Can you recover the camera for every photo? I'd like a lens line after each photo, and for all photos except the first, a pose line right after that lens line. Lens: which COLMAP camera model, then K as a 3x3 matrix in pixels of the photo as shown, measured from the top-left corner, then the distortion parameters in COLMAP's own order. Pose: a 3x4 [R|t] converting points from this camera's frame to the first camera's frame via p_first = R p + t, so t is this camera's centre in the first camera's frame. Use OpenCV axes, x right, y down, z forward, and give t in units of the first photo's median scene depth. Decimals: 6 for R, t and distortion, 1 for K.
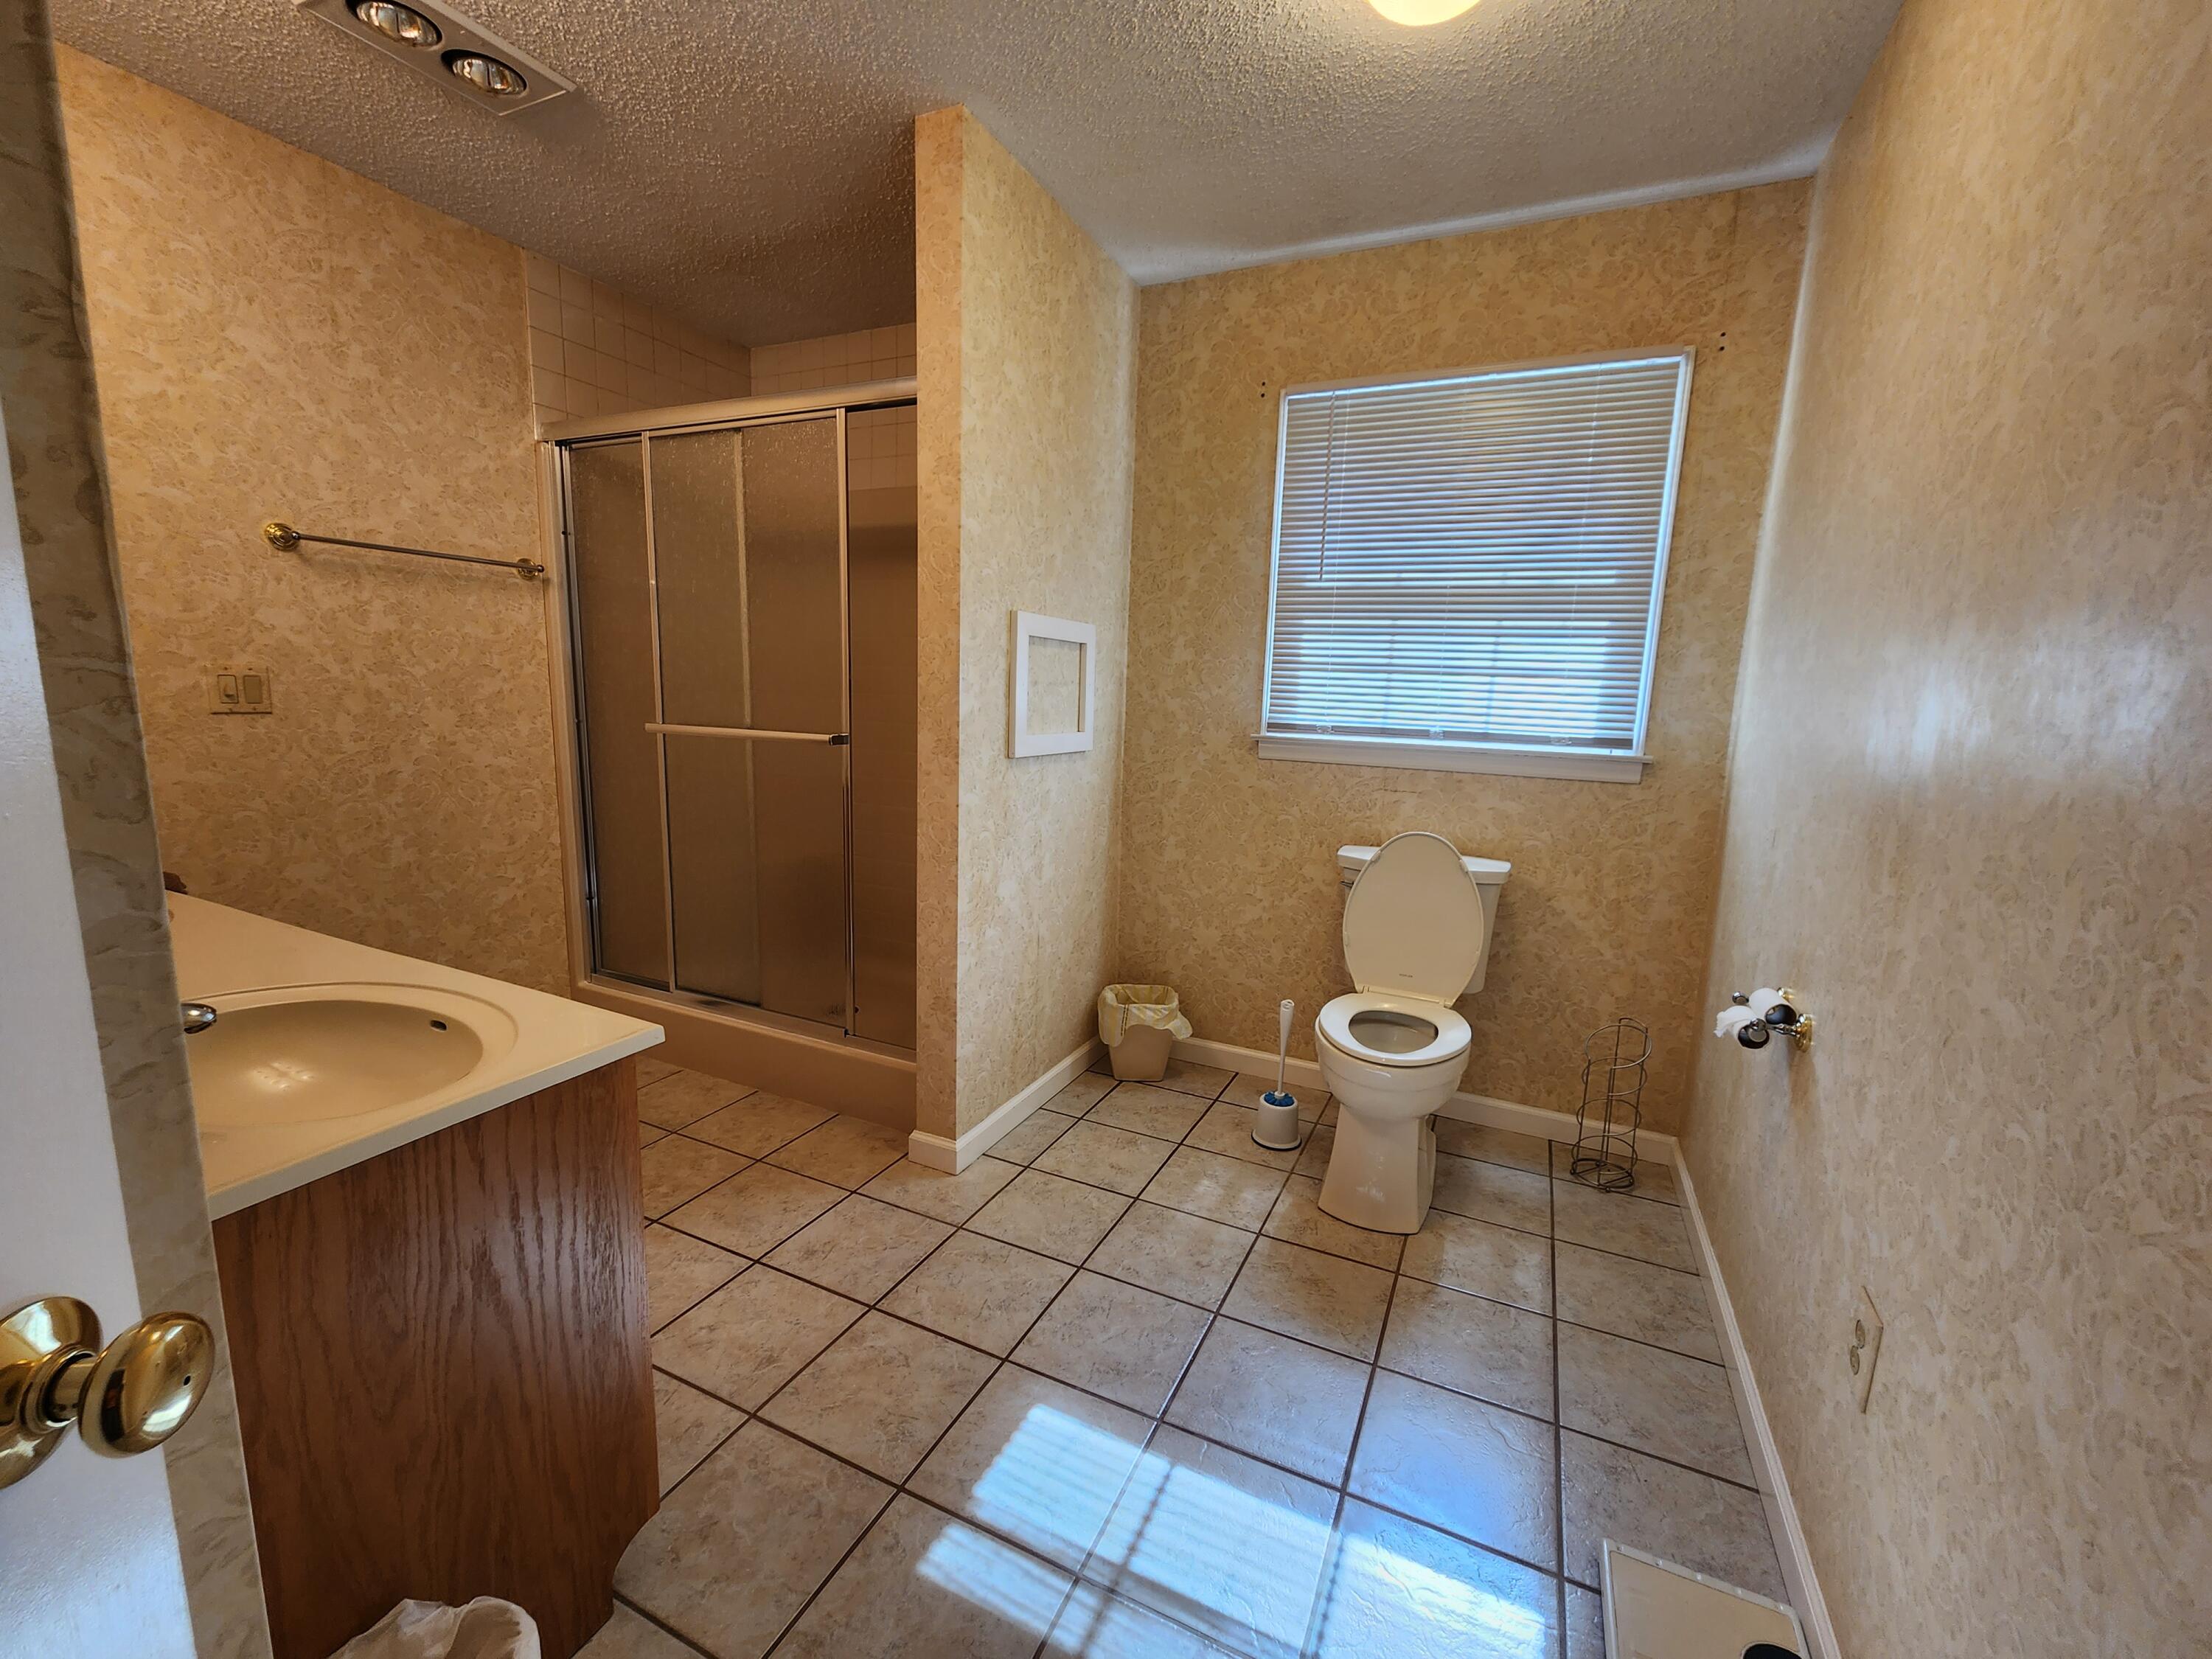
lens RADIAL K [[909.1, 0, 1106.3], [0, 909.1, 830.6], [0, 0, 1]] dist [-0.008712, 0.000616]
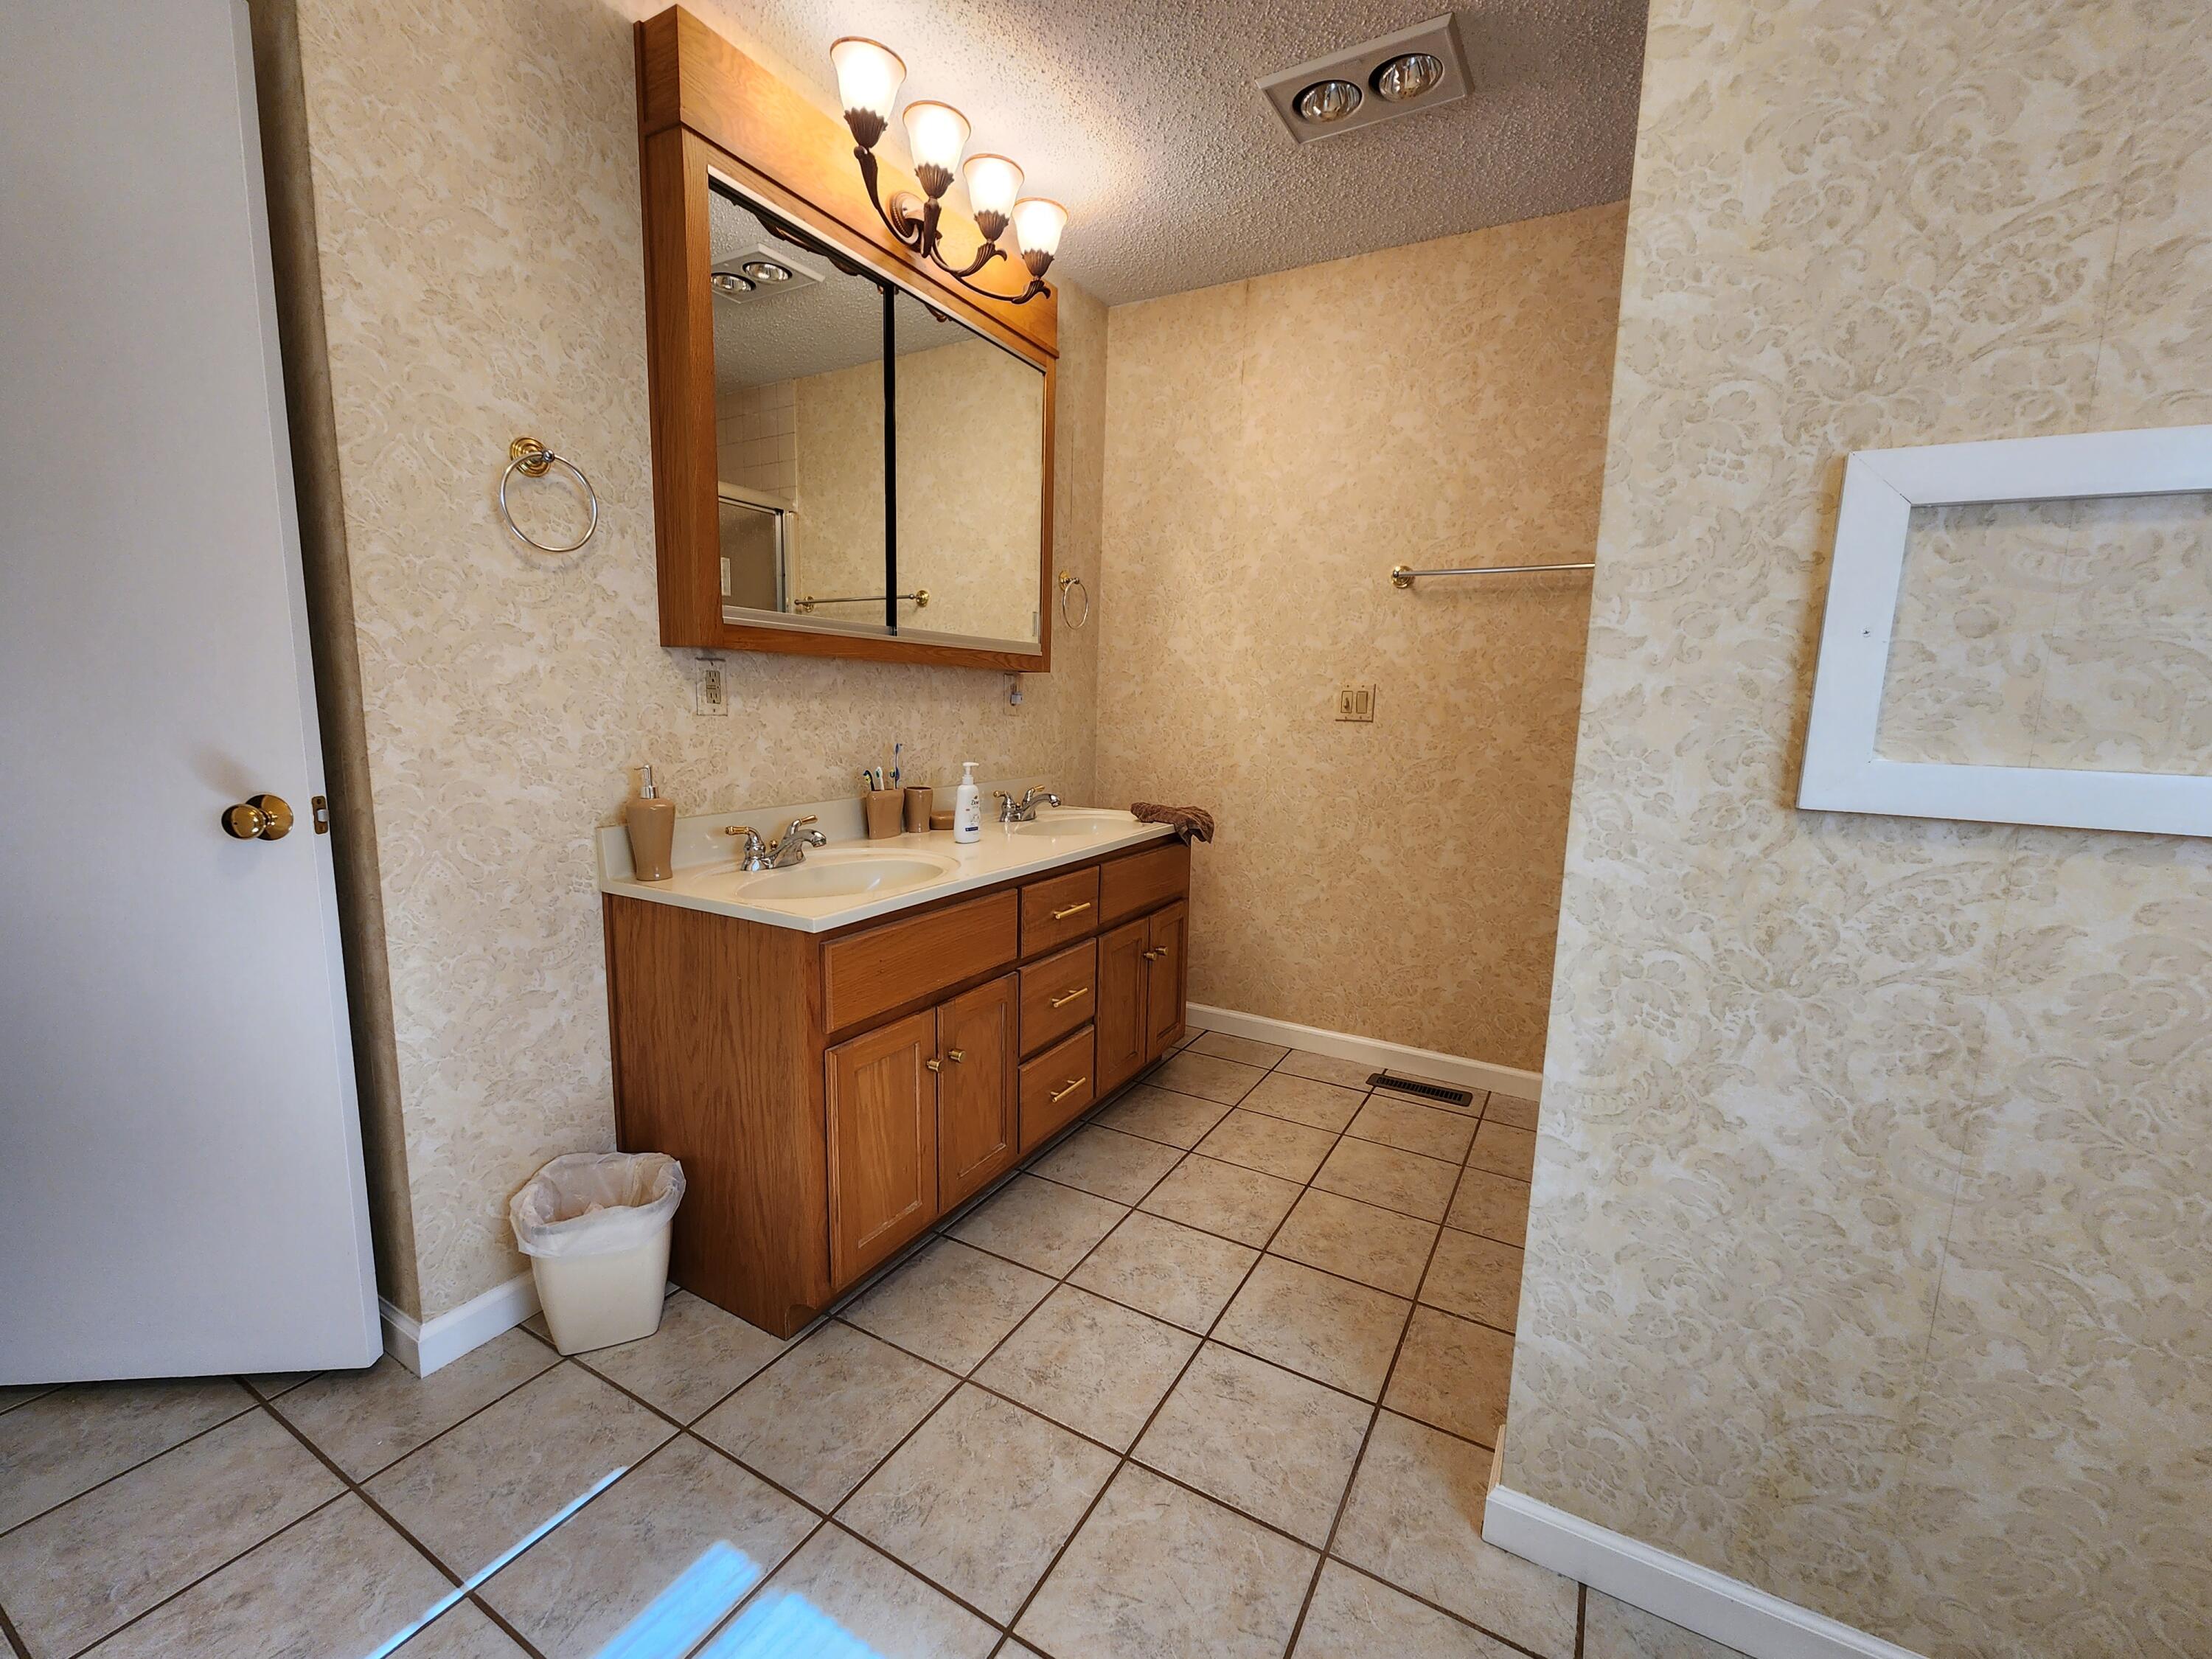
lens RADIAL K [[909.1, 0, 1103.9], [0, 909.1, 834.5], [0, 0, 1]] dist [-0.008712, 0.000616]
pose [[-0.077552, 0.108150, -0.991105, 0.351442], [-0.185489, 0.975177, 0.120926, -0.060816], [0.979581, 0.193217, -0.055566, 0.729141]]
